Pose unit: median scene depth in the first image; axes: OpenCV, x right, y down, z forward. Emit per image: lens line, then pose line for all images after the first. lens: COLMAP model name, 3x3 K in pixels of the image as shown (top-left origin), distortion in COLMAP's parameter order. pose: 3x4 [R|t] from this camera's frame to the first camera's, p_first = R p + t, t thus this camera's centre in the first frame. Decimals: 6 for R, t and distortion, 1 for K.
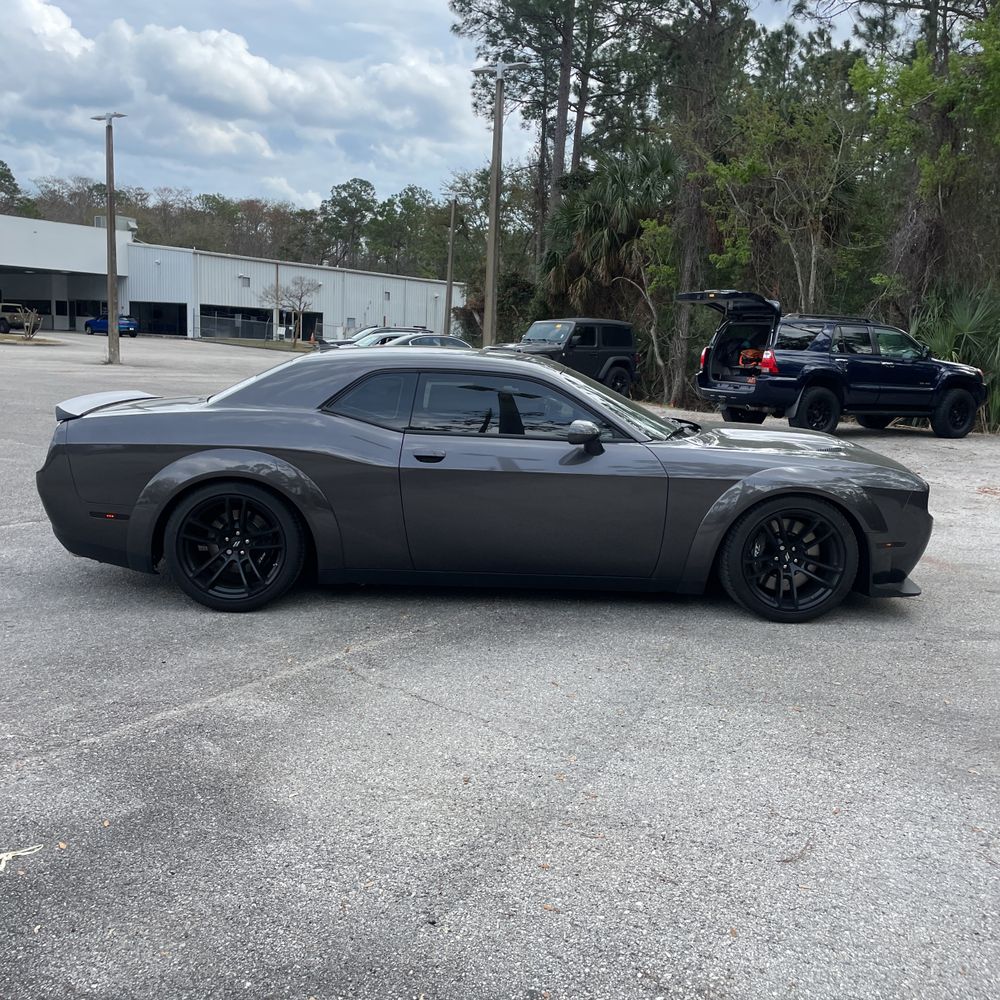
lens RADIAL K [[1007.7, 0, 494.4], [0, 1007.7, 472.3], [0, 0, 1]] dist [0.101207, -0.125752]
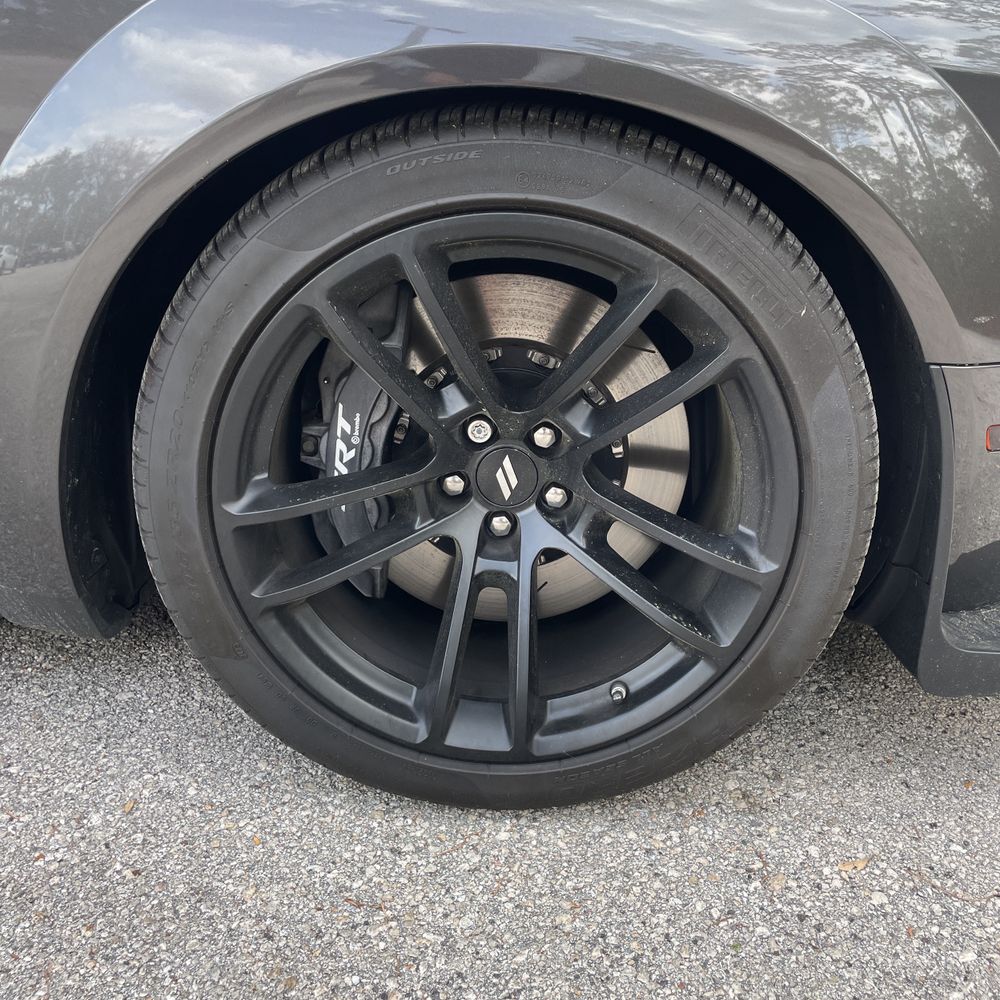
lens RADIAL K [[1006.9, 0, 510.0], [0, 1006.9, 488.5], [0, 0, 1]] dist [0.086115, -0.119631]
pose [[0.998808, 0.028555, -0.039597, 0.050303], [-0.018331, 0.971108, 0.237935, 0.006808], [0.045247, -0.236925, 0.970474, 0.138369]]
